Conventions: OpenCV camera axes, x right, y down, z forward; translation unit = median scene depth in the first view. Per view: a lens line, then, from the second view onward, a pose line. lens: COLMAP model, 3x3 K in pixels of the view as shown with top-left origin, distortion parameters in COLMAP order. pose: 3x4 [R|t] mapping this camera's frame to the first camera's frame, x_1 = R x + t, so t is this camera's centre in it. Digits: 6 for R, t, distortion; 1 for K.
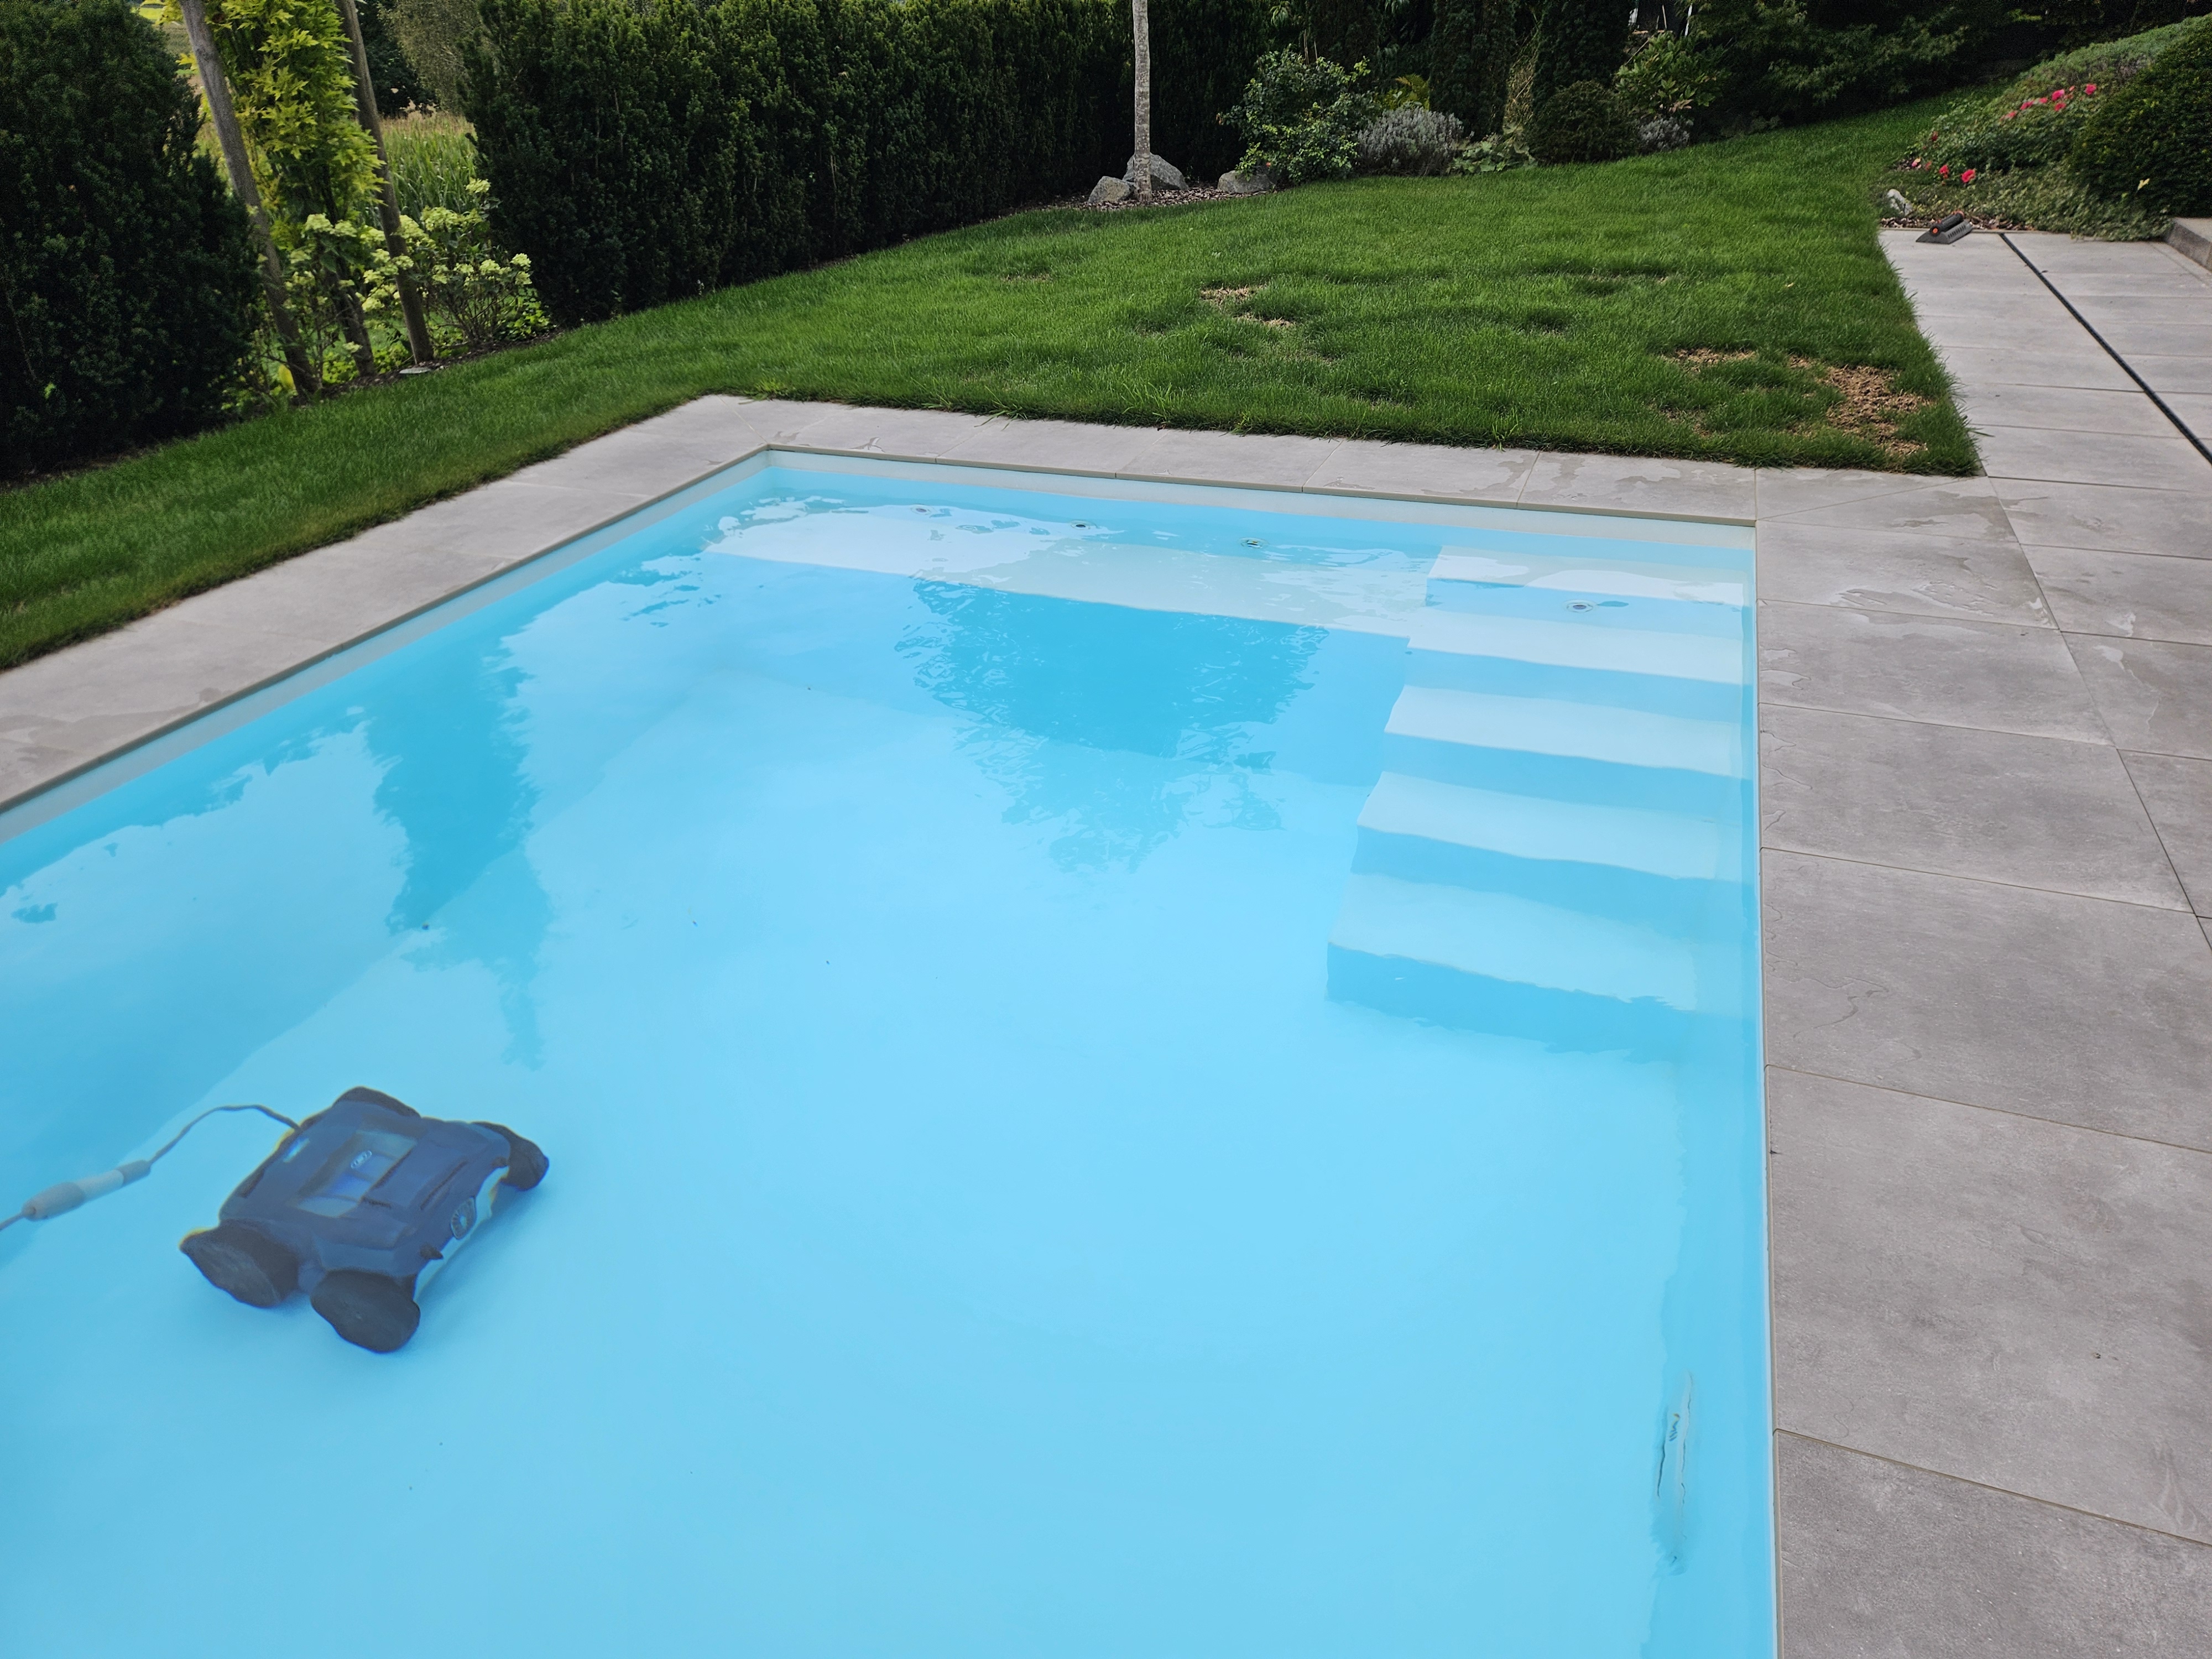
lens RADIAL K [[1465.9, 0, 1098.4], [0, 1465.9, 840.5], [0, 0, 1]] dist [0.075983, -0.058164]
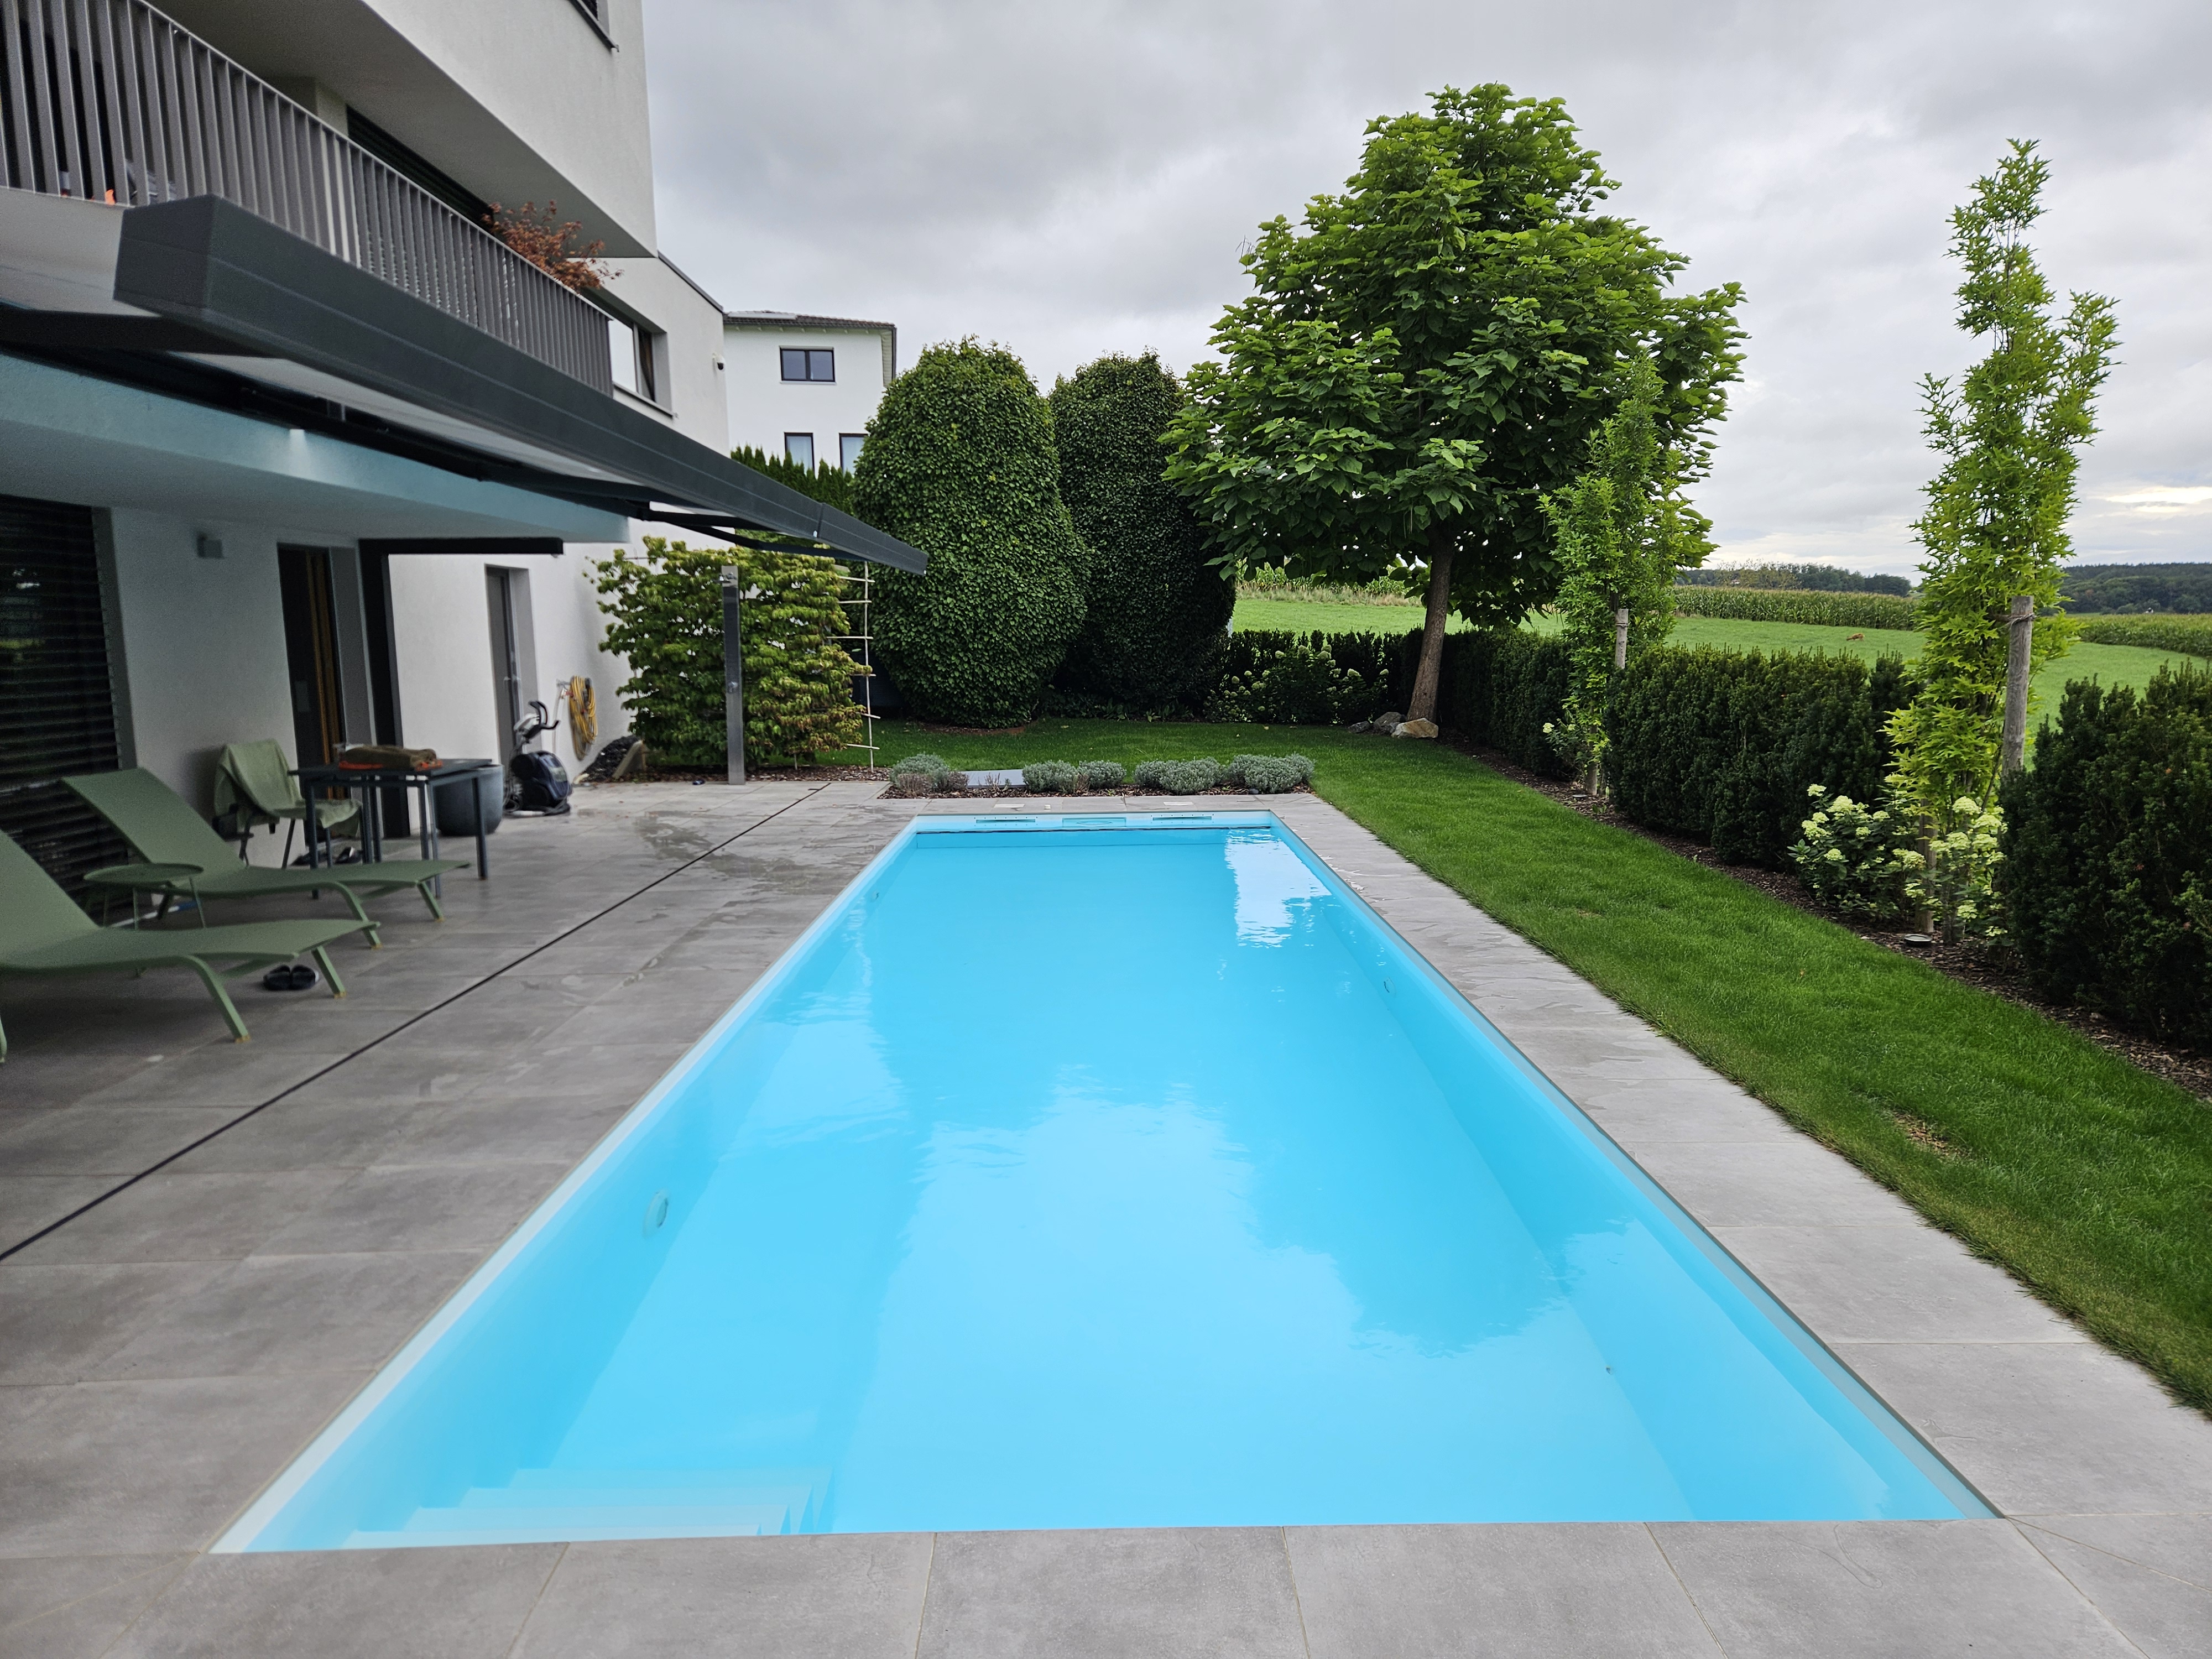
lens RADIAL K [[1465.9, 0, 1099.4], [0, 1465.9, 846.7], [0, 0, 1]] dist [0.075983, -0.058164]
pose [[-0.933367, 0.084215, -0.348903, 0.111447], [-0.149590, 0.792360, 0.591430, -0.345053], [0.326264, 0.604214, -0.726965, 0.550040]]
